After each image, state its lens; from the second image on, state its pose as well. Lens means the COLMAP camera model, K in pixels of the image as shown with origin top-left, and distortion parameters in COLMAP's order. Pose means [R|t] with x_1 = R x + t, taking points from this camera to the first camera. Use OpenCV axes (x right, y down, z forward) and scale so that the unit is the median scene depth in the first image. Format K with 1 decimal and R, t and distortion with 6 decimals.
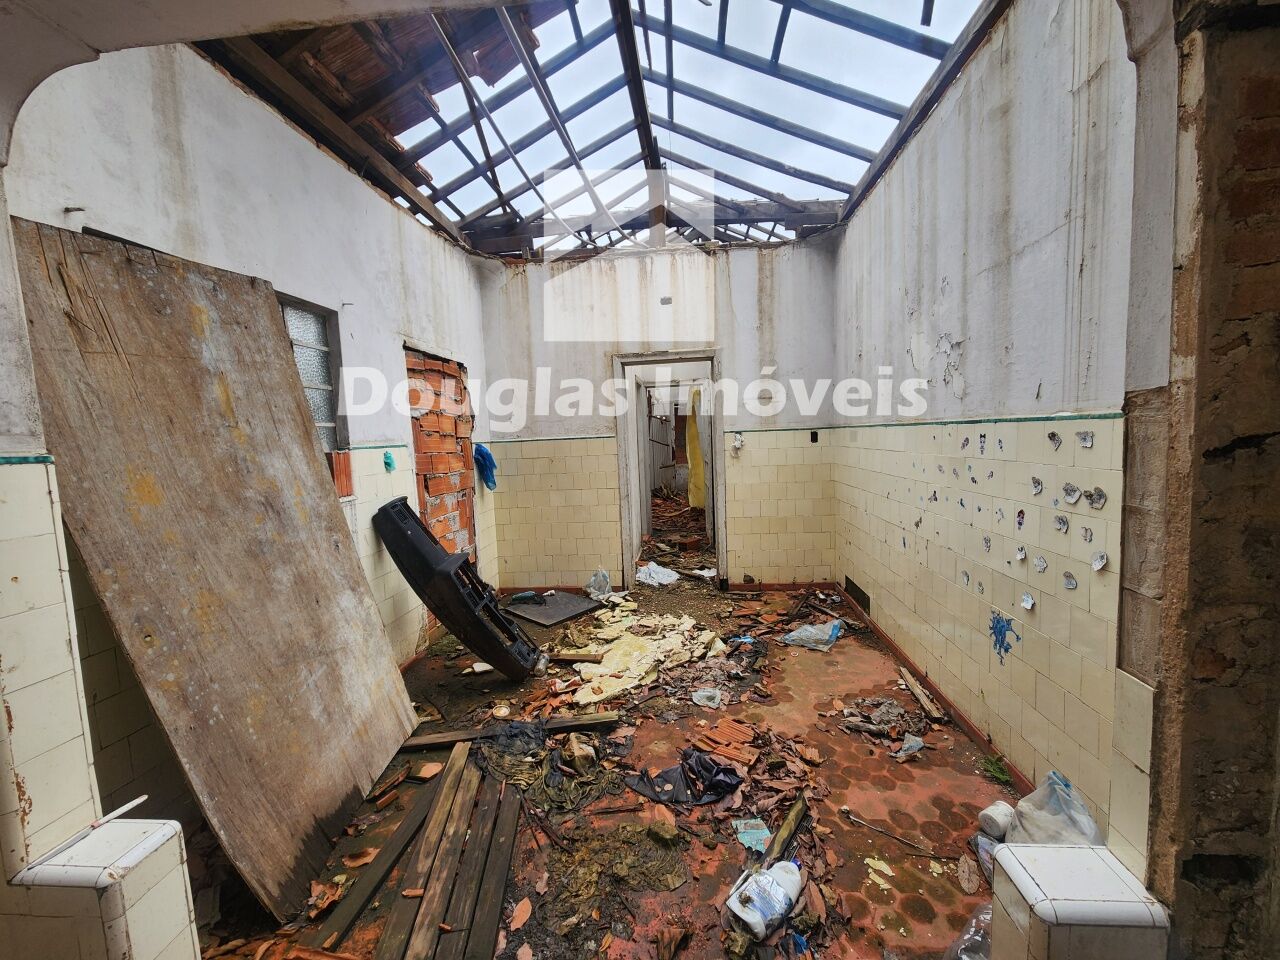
lens RADIAL K [[508.8, 0, 640.0], [0, 508.8, 480.0], [0, 0, 1]] dist [0.001460, 0.000125]
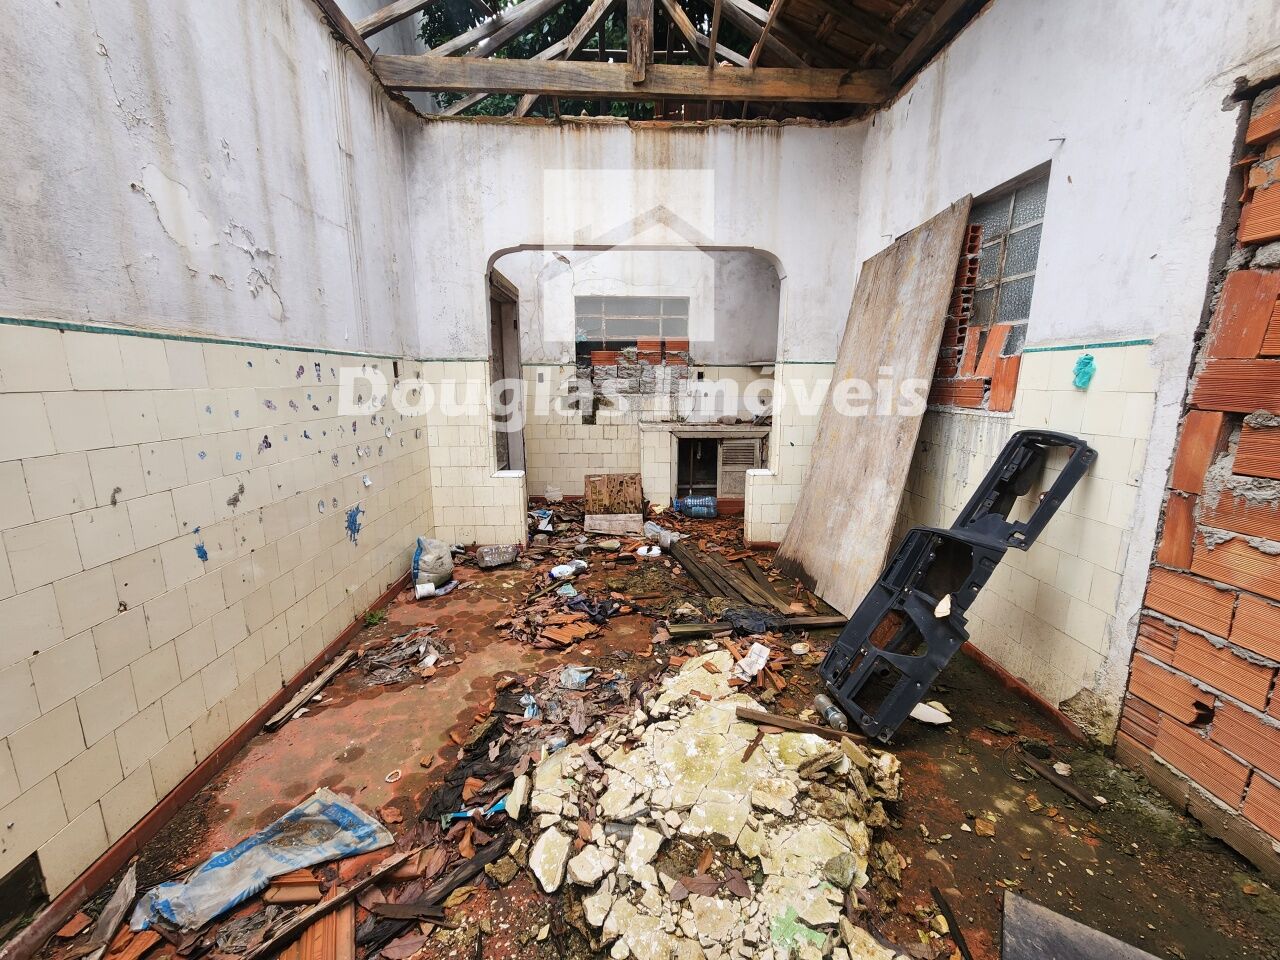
lens RADIAL K [[508.8, 0, 640.0], [0, 508.8, 480.0], [0, 0, 1]] dist [0.001460, 0.000125]
pose [[-0.988110, 0.067603, -0.138085, 0.148540], [0.025710, 0.958150, 0.285108, -0.133210], [0.151580, 0.278168, -0.948497, 2.055344]]
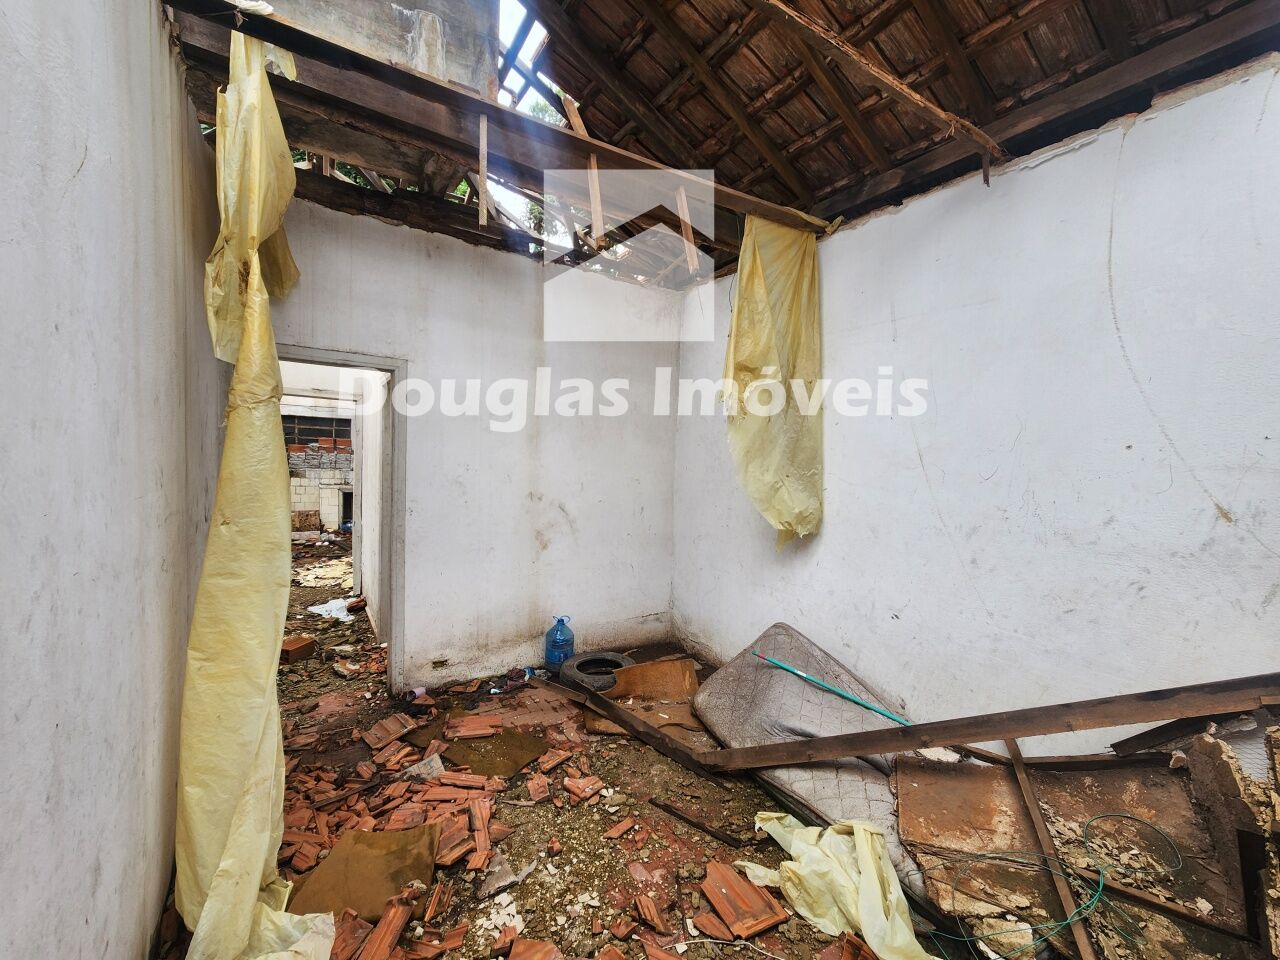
lens RADIAL K [[508.8, 0, 640.0], [0, 508.8, 480.0], [0, 0, 1]] dist [0.001460, 0.000125]
pose [[-0.777518, 0.053339, -0.626595, 0.381419], [-0.049531, 0.988107, 0.145573, -0.491892], [0.626907, 0.144222, -0.765629, 4.562582]]
